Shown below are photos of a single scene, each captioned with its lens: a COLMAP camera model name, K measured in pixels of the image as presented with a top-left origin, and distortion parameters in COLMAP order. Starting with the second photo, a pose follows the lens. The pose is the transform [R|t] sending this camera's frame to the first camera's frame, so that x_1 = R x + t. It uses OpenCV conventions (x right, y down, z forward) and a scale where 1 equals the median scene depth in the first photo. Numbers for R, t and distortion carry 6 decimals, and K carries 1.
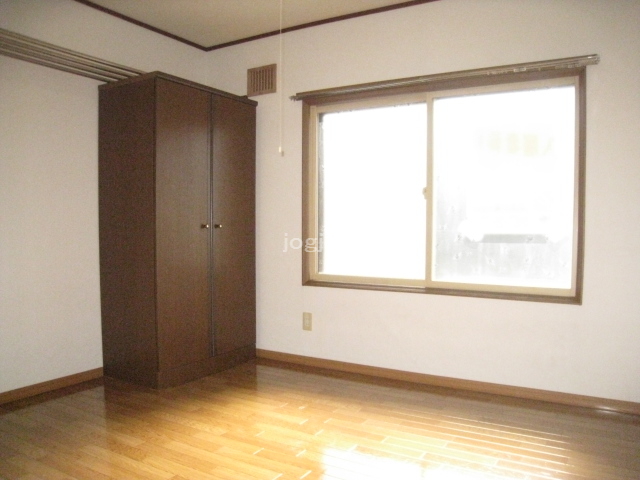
lens RADIAL K [[516.2, 0, 320.7], [0, 516.2, 239.3], [0, 0, 1]] dist [-0.082292, 0.003320]
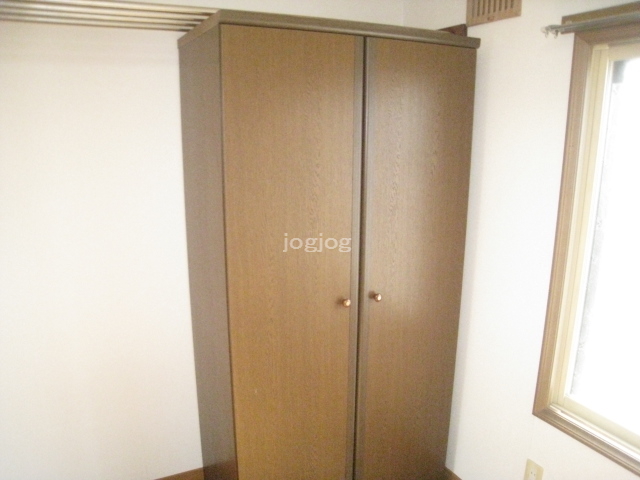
lens RADIAL K [[516.2, 0, 321.4], [0, 516.2, 242.4], [0, 0, 1]] dist [-0.082292, 0.003320]
pose [[0.853154, 0.125512, -0.506334, 0.017572], [-0.029010, 0.980537, 0.194179, -0.169976], [0.520851, -0.150977, 0.840191, 0.494949]]
